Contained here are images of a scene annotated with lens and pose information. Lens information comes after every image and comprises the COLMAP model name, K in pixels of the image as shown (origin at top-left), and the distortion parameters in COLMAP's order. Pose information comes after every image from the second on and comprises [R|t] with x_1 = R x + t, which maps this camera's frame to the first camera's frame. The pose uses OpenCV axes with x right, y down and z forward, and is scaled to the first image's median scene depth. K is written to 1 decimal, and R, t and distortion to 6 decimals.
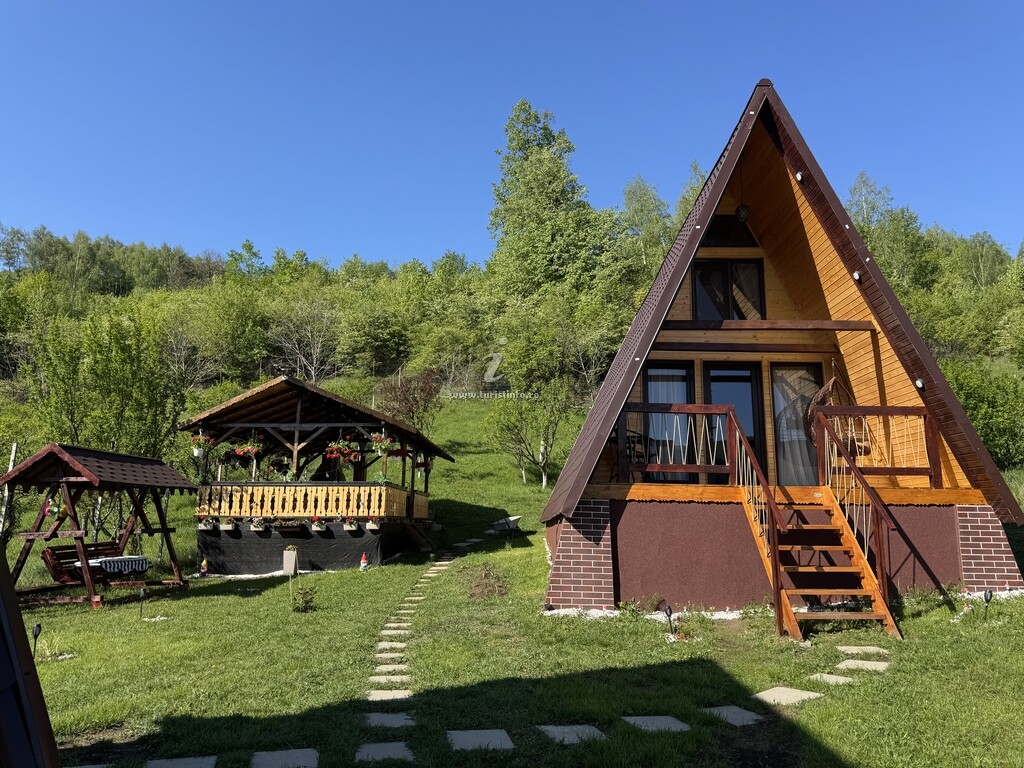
lens RADIAL K [[712.6, 0, 512.0], [0, 712.6, 384.0], [0, 0, 1]] dist [0.142248, -0.269027]
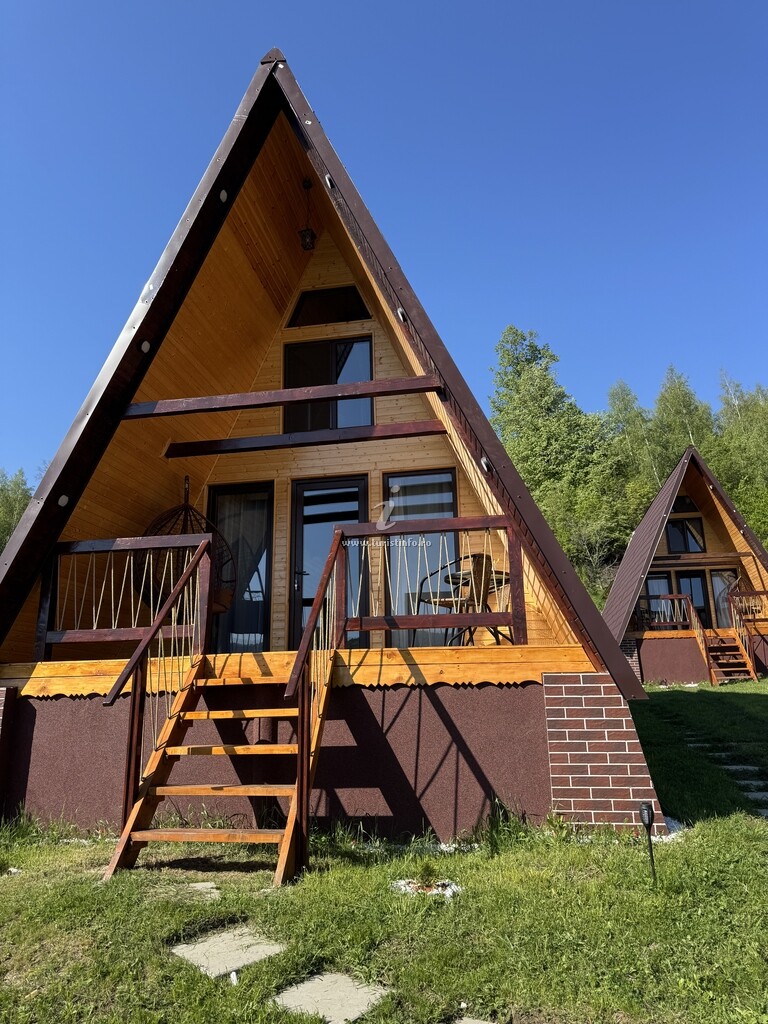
lens RADIAL K [[712.6, 0, 384.0], [0, 712.6, 512.0], [0, 0, 1]] dist [0.142248, -0.269027]
pose [[0.985633, -0.073106, -0.152263, -0.046458], [0.061966, 0.995129, -0.076674, -0.019217], [0.157126, 0.066137, 0.985361, -0.242785]]
